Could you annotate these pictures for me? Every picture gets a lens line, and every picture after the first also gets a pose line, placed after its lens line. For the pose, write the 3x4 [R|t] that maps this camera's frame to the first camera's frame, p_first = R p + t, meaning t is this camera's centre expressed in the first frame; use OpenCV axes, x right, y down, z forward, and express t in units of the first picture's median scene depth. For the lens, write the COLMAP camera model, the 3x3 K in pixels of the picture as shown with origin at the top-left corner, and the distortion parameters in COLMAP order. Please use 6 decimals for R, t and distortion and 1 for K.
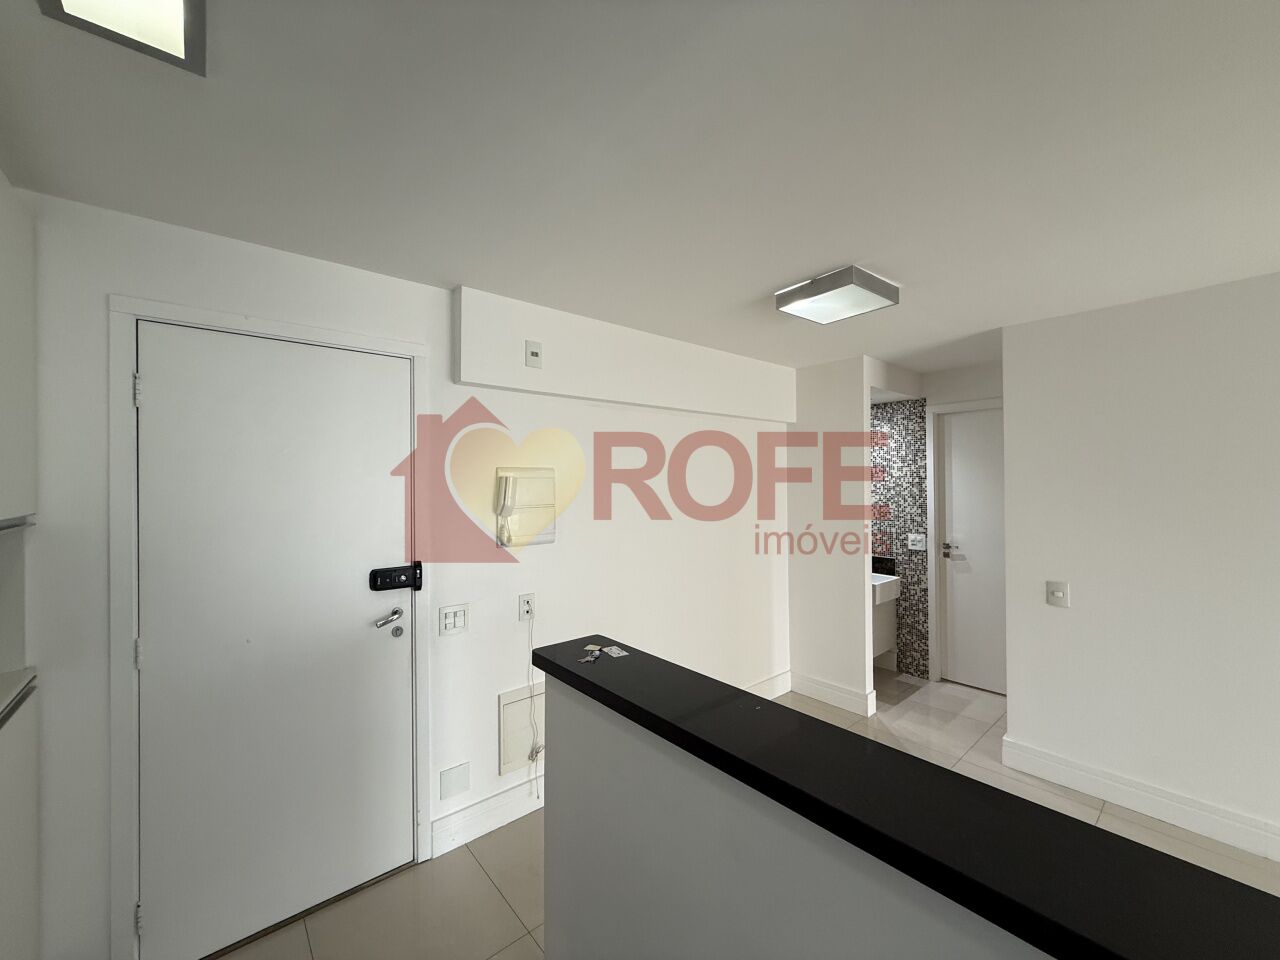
lens RADIAL K [[510.1, 0, 642.9], [0, 510.1, 476.7], [0, 0, 1]] dist [-0.001613, 0.000257]
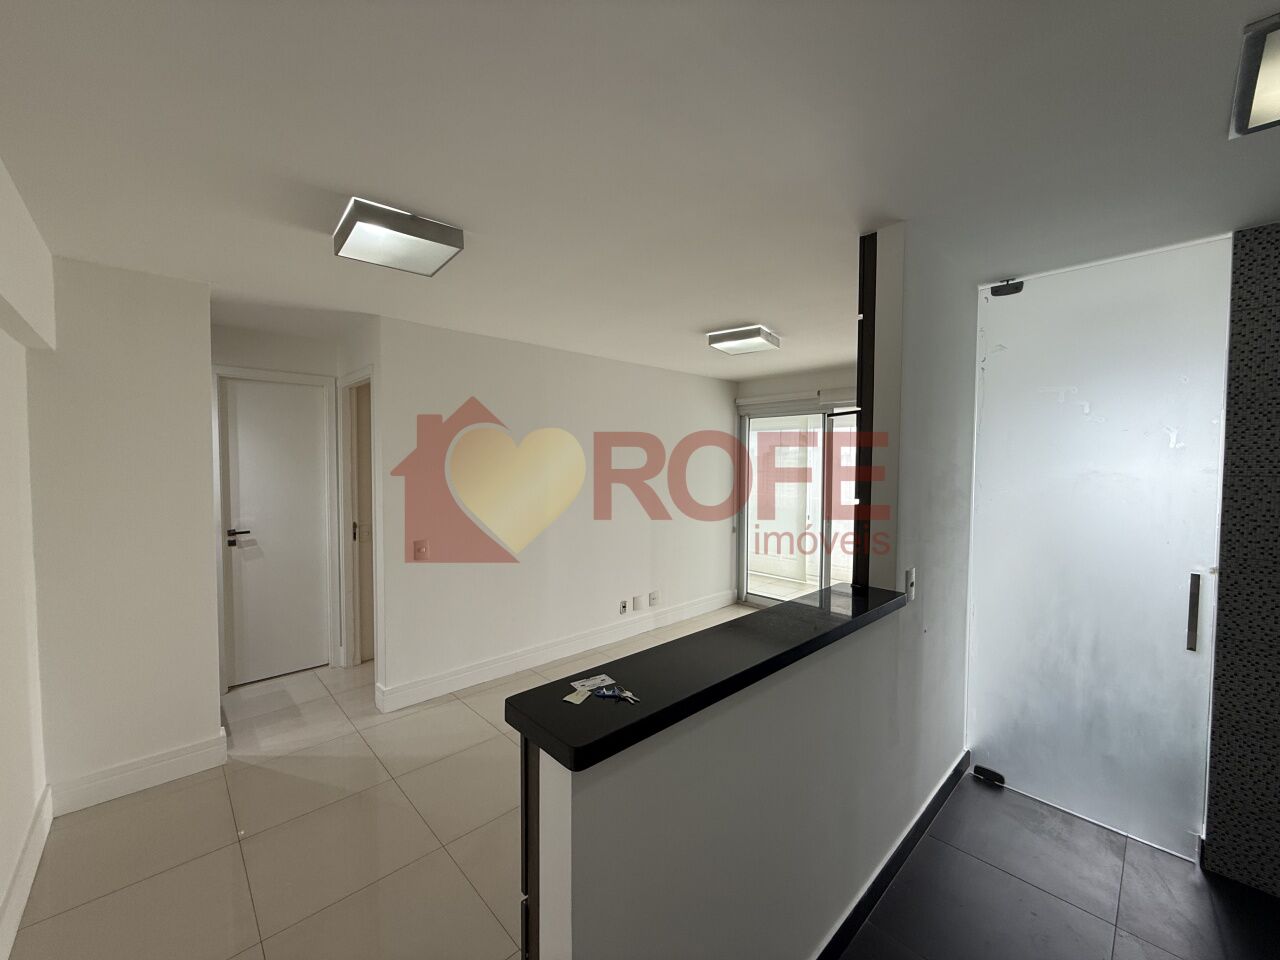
lens RADIAL K [[510.1, 0, 636.1], [0, 510.1, 479.5], [0, 0, 1]] dist [-0.001613, 0.000257]
pose [[-0.042580, -0.031338, 0.998601, -0.287867], [-0.015642, 0.999406, 0.030696, 0.009260], [-0.998971, -0.014313, -0.043045, 0.357383]]
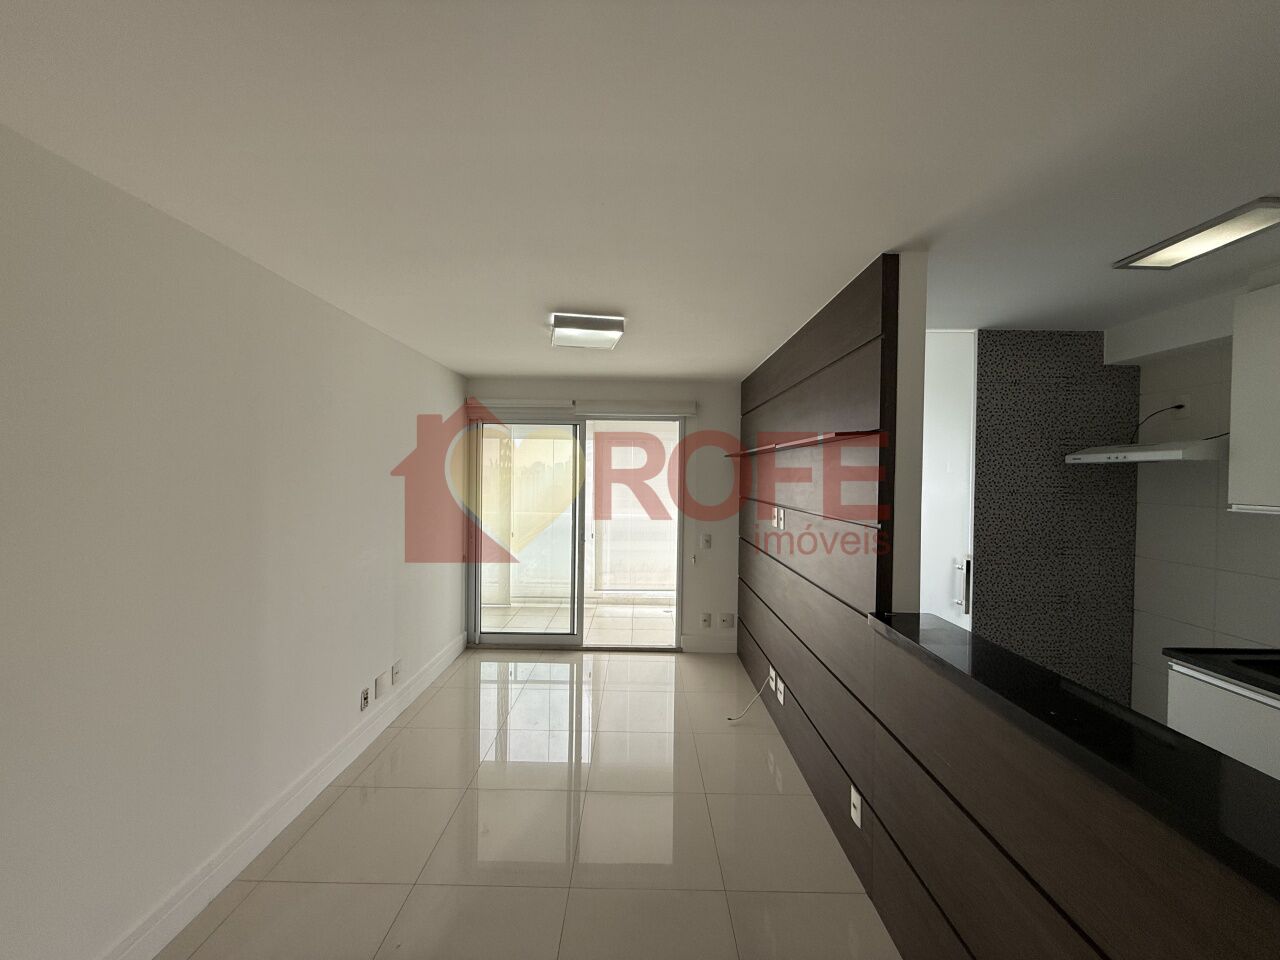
lens RADIAL K [[510.1, 0, 637.1], [0, 510.1, 481.7], [0, 0, 1]] dist [-0.001613, 0.000257]
pose [[-0.752713, -0.016237, 0.658148, 0.052991], [-0.017037, 0.999841, 0.005182, 0.001674], [-0.658128, -0.007313, -0.752871, 0.628898]]
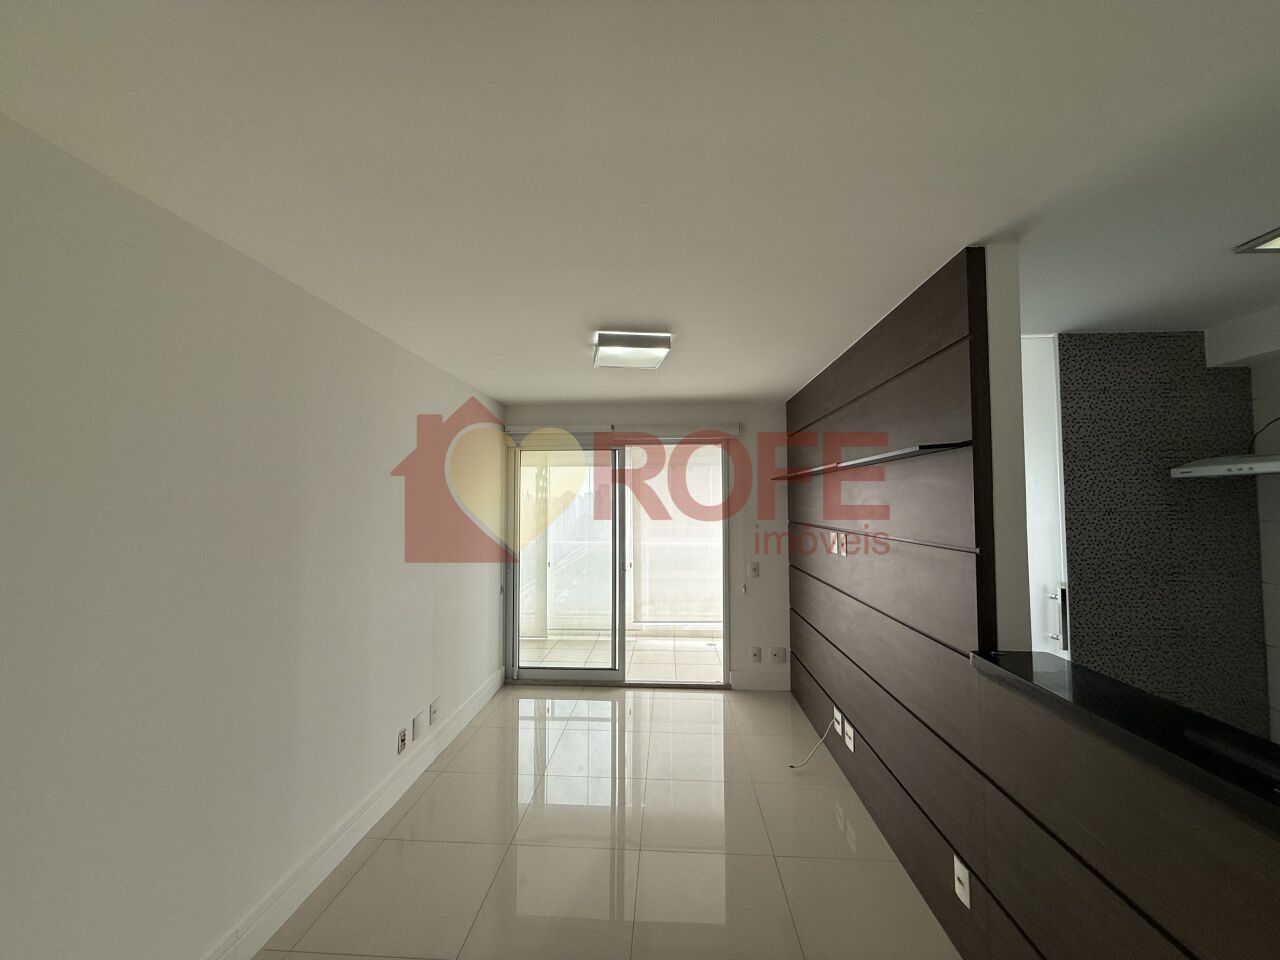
lens RADIAL K [[510.1, 0, 637.7], [0, 510.1, 482.8], [0, 0, 1]] dist [-0.001613, 0.000257]
pose [[-0.713735, 0.032522, 0.699661, 0.100427], [-0.001573, 0.998844, -0.048034, 0.006954], [-0.700414, -0.035384, -0.712859, 0.614362]]
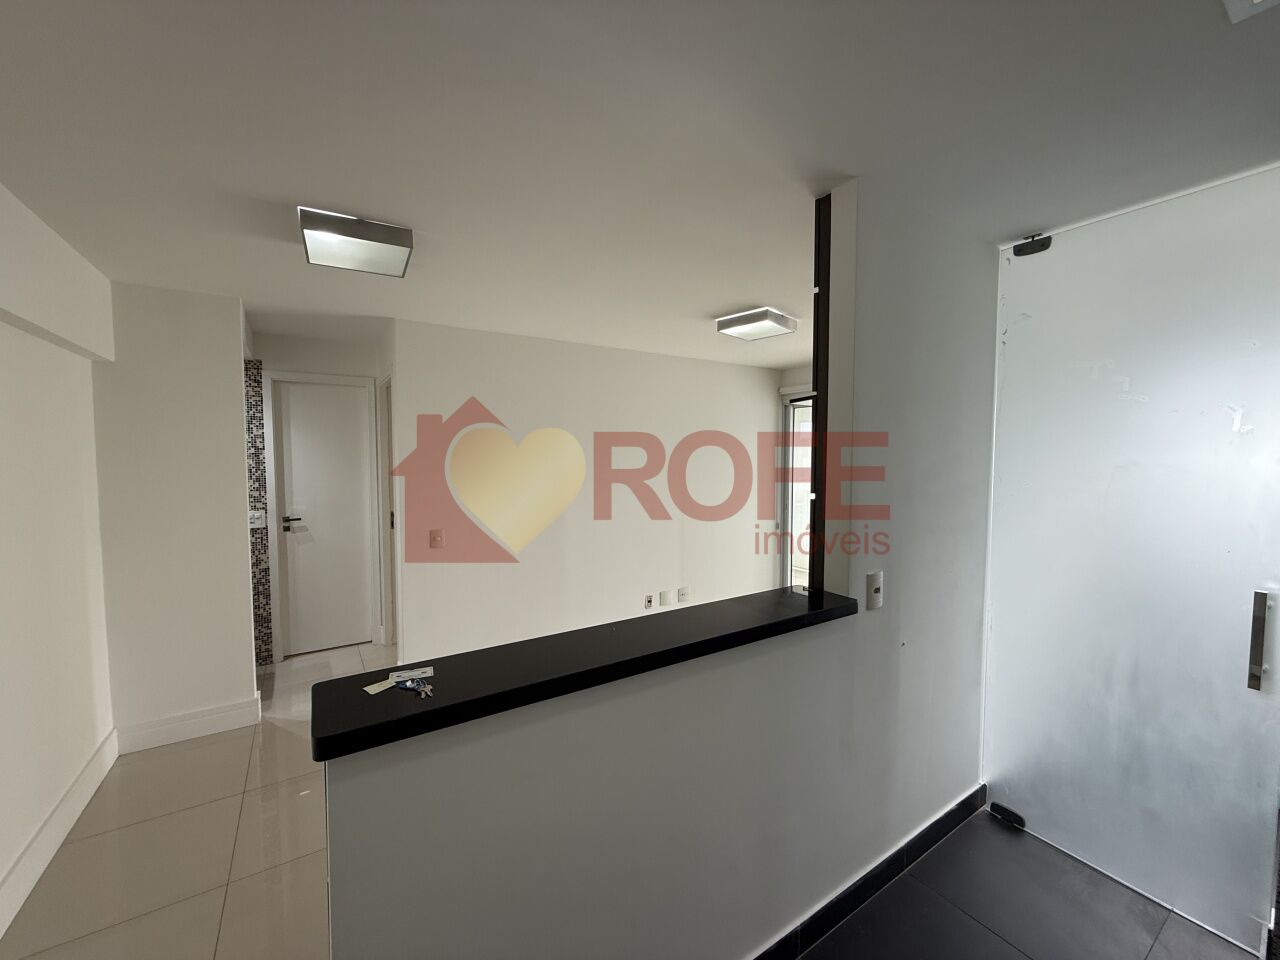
lens RADIAL K [[510.1, 0, 635.2], [0, 510.1, 479.1], [0, 0, 1]] dist [-0.001613, 0.000257]
pose [[0.137244, -0.041878, 0.989652, -0.265487], [-0.011160, 0.998977, 0.043821, 0.009935], [-0.990474, -0.017059, 0.136636, 0.215393]]
